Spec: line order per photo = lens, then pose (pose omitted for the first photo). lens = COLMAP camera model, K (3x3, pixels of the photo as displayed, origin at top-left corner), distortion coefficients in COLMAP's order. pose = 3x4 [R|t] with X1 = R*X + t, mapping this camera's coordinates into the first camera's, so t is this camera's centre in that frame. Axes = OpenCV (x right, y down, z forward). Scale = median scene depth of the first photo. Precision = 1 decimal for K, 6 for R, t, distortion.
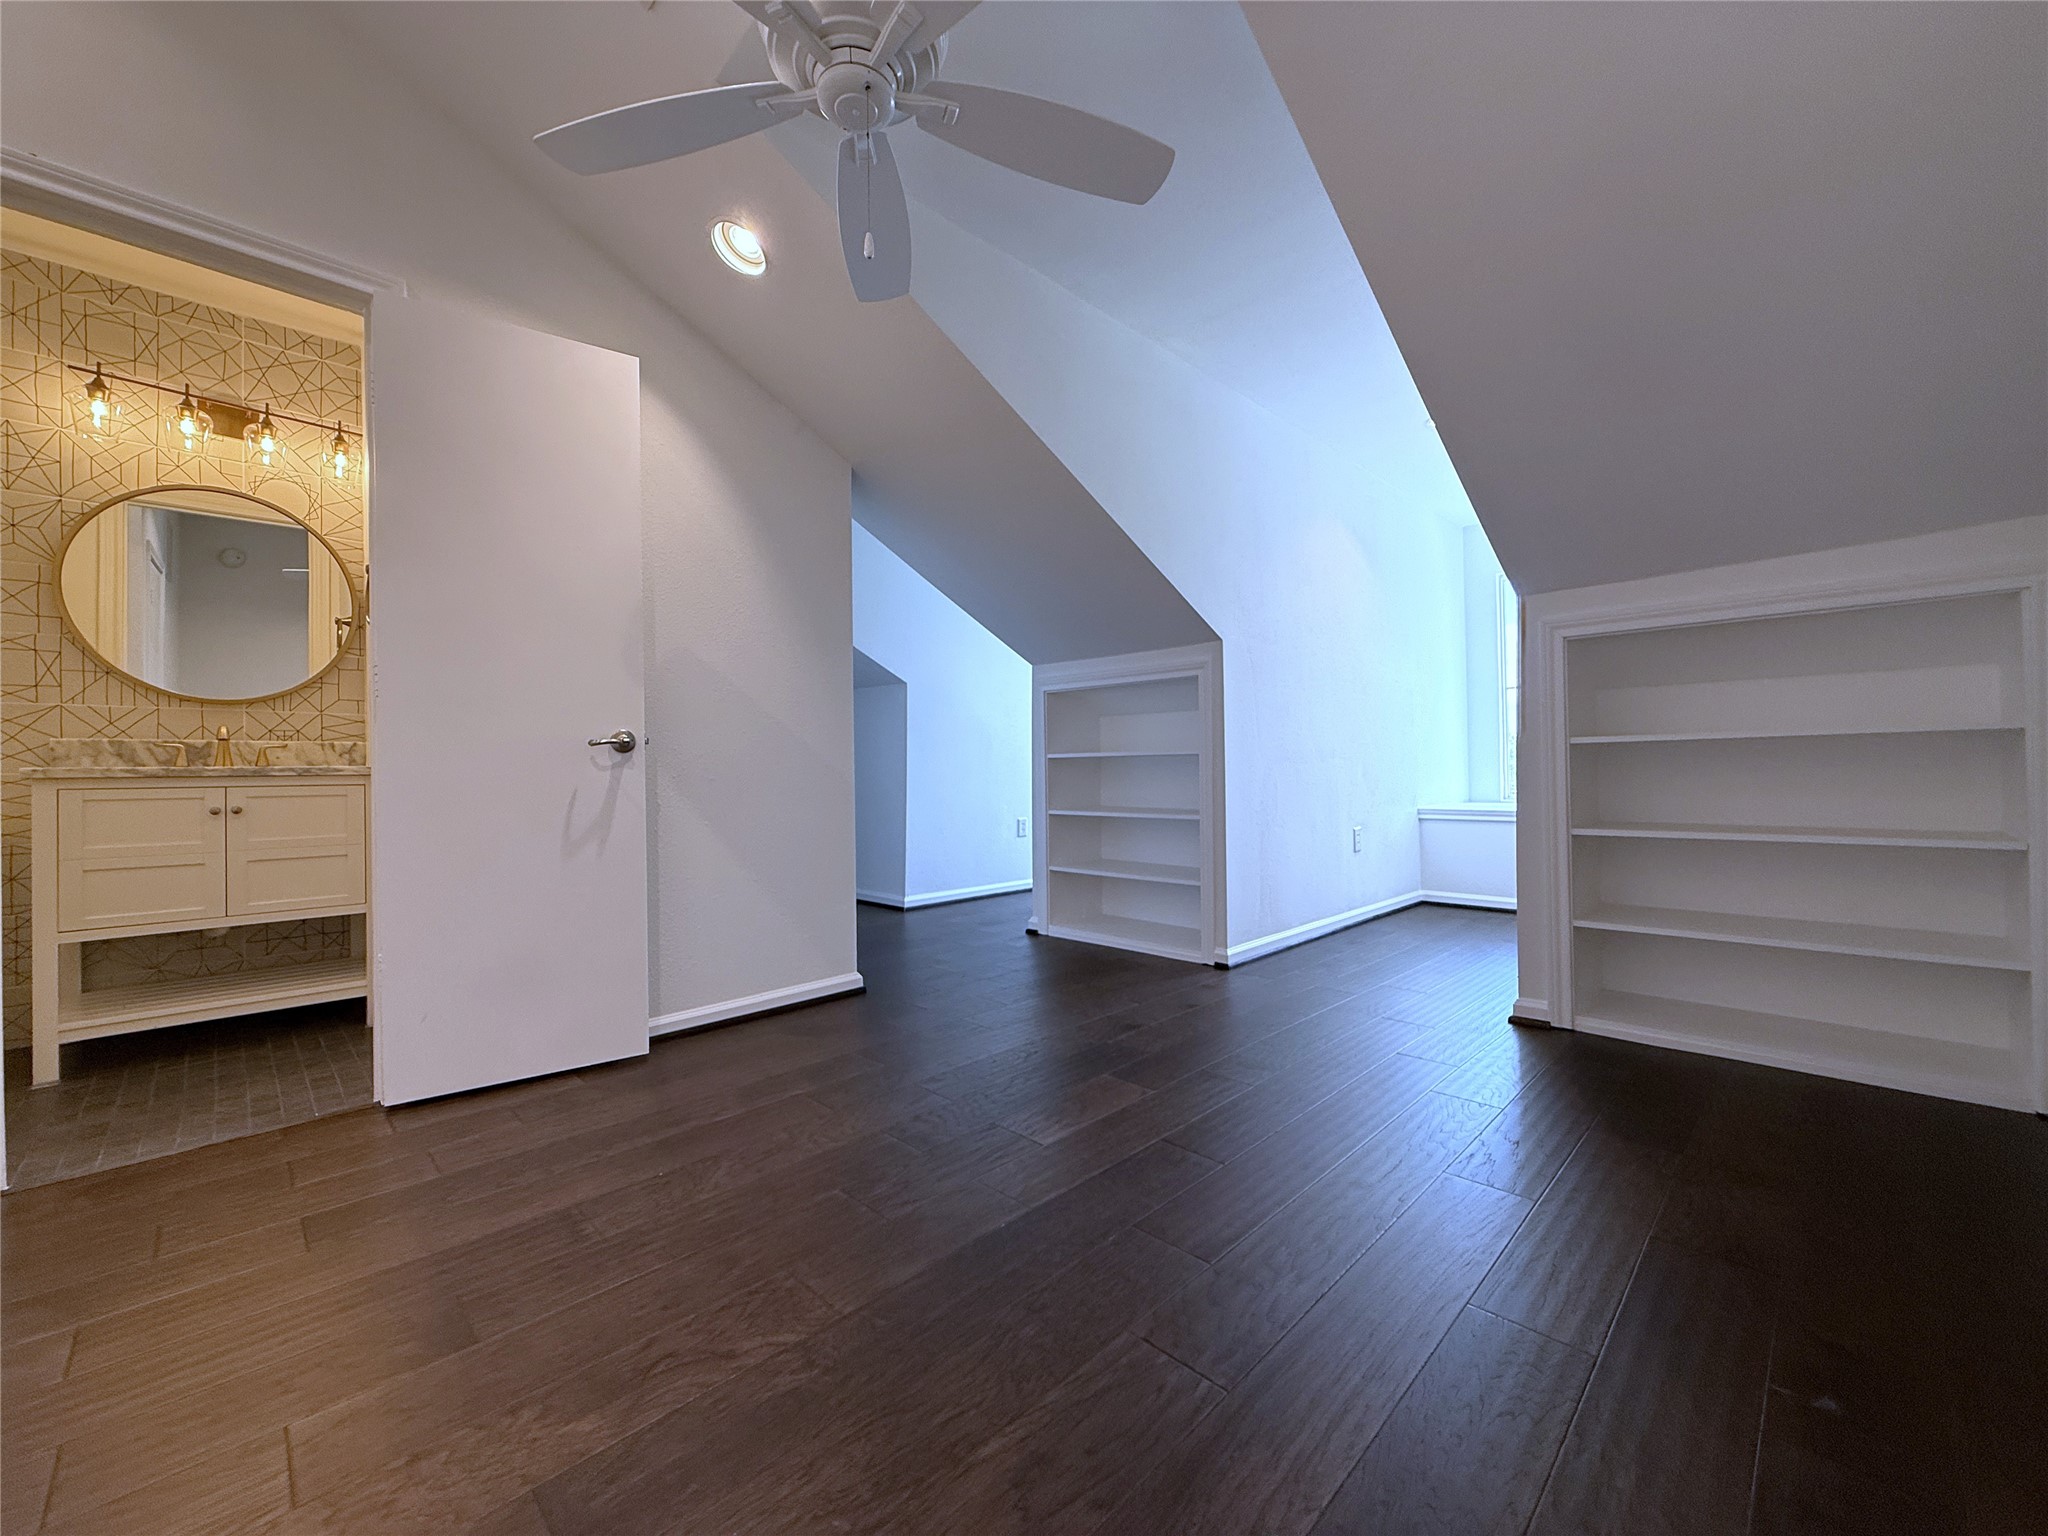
lens RADIAL K [[826.8, 0, 1023.7], [0, 826.8, 768.4], [0, 0, 1]] dist [0.001080, 0.000344]
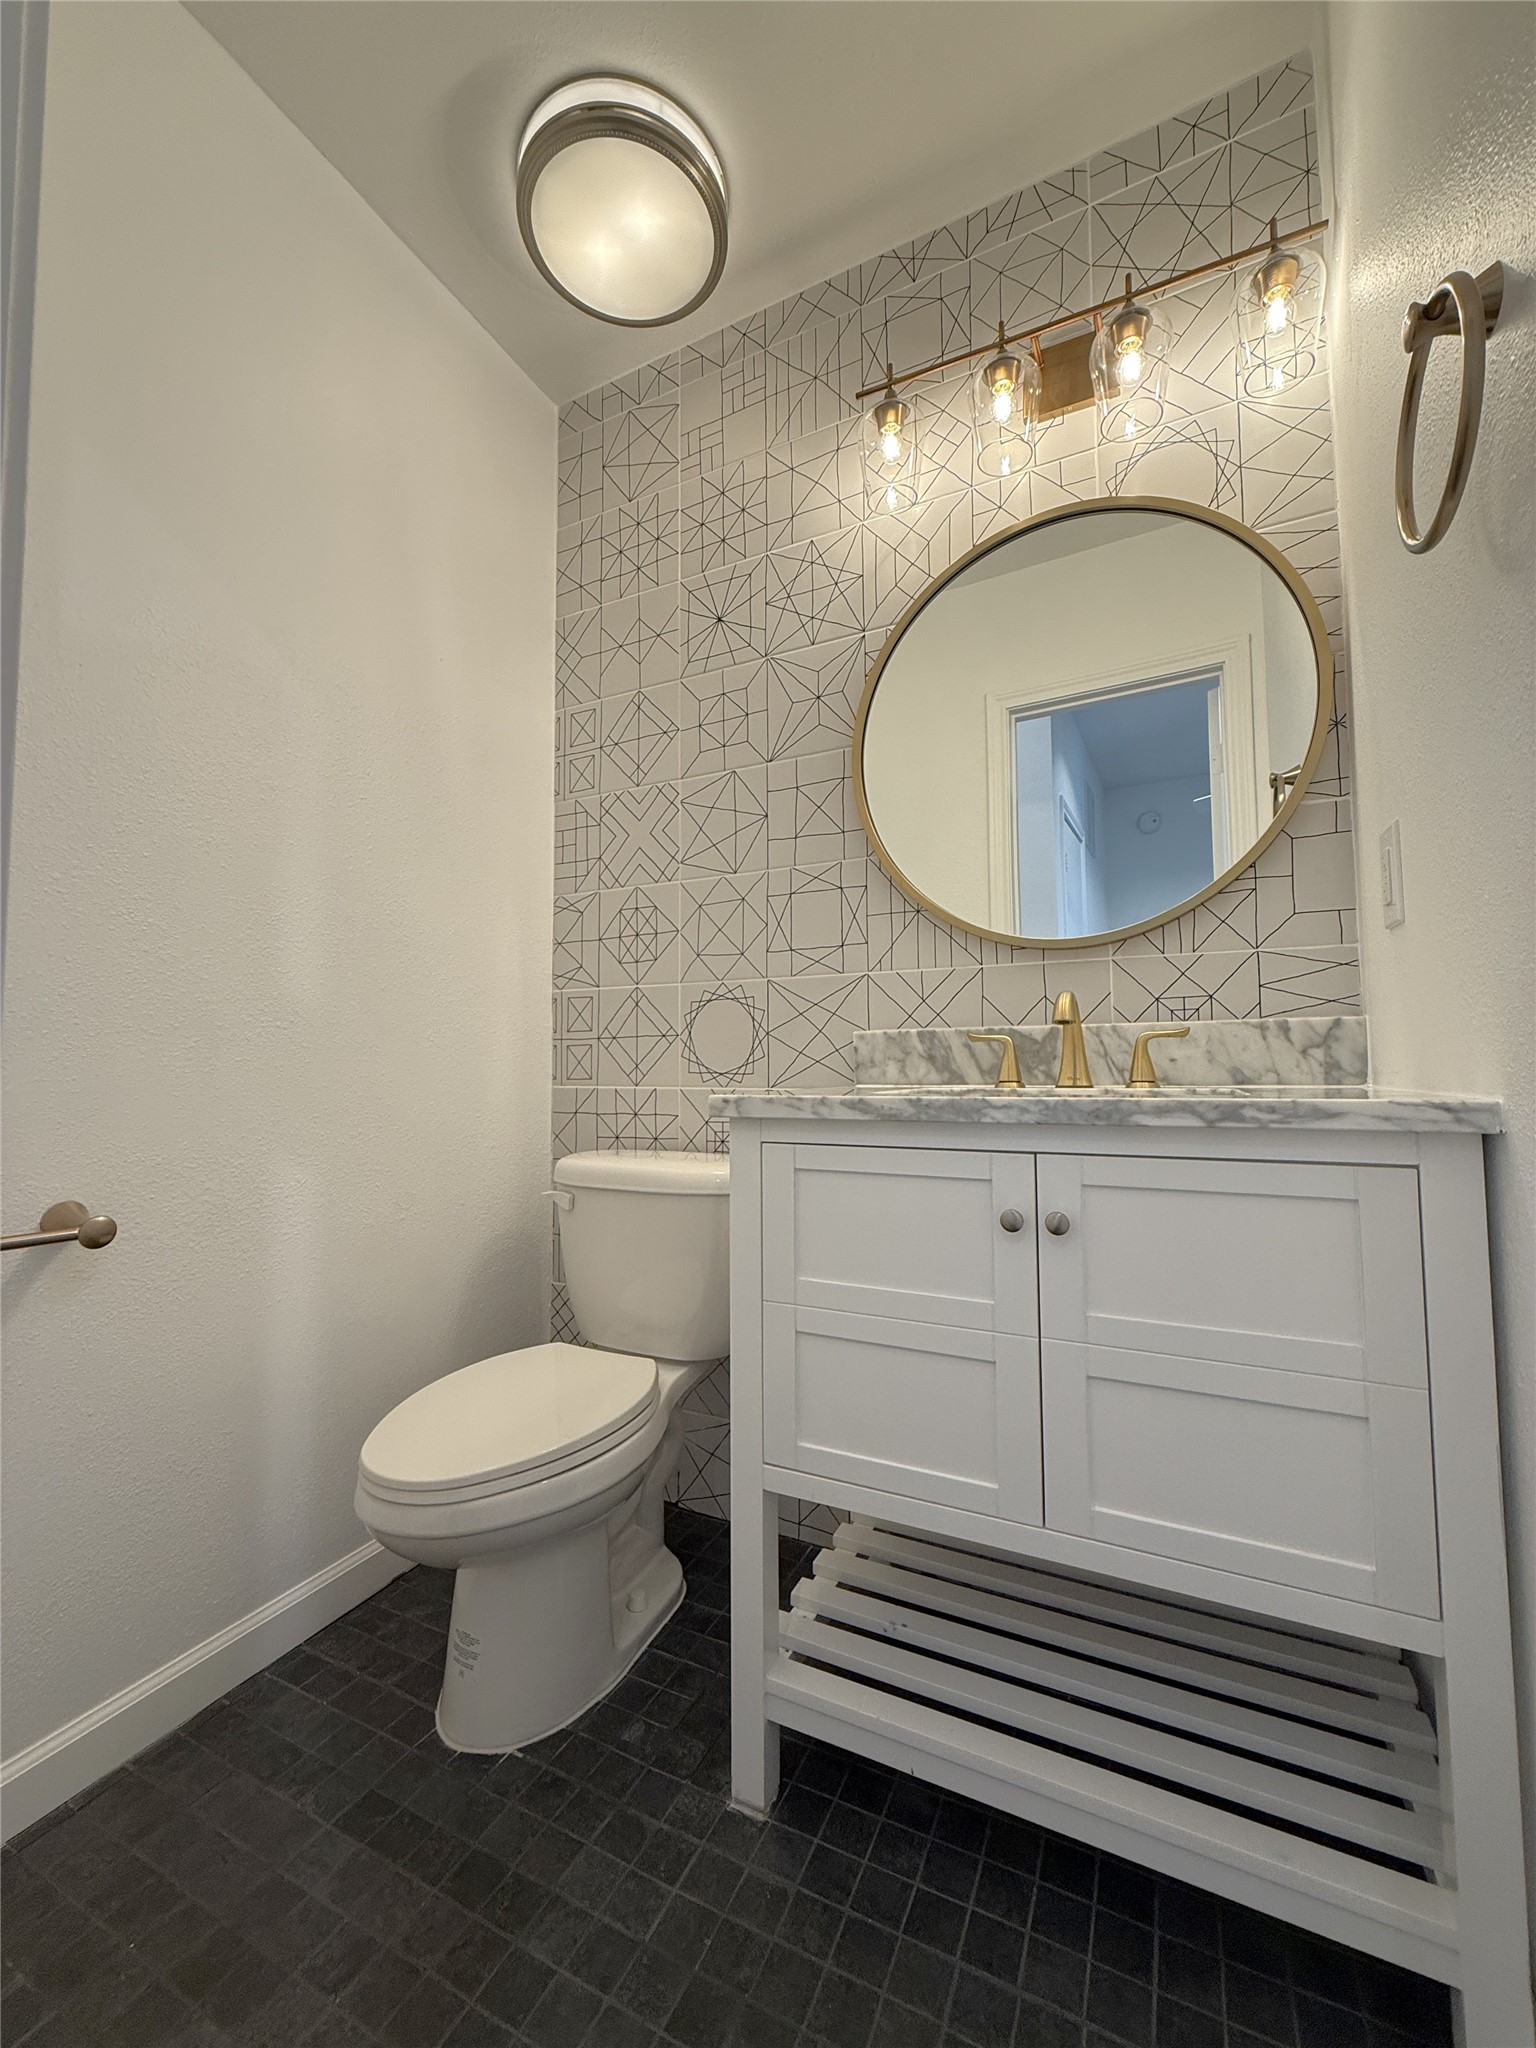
lens RADIAL K [[826.8, 0, 763.2], [0, 826.8, 1018.9], [0, 0, 1]] dist [0.001080, 0.000344]
pose [[0.336048, -0.045311, -0.940754, -0.606192], [0.009198, 0.998952, -0.044829, -0.018161], [0.941800, 0.006412, 0.336113, 0.700616]]
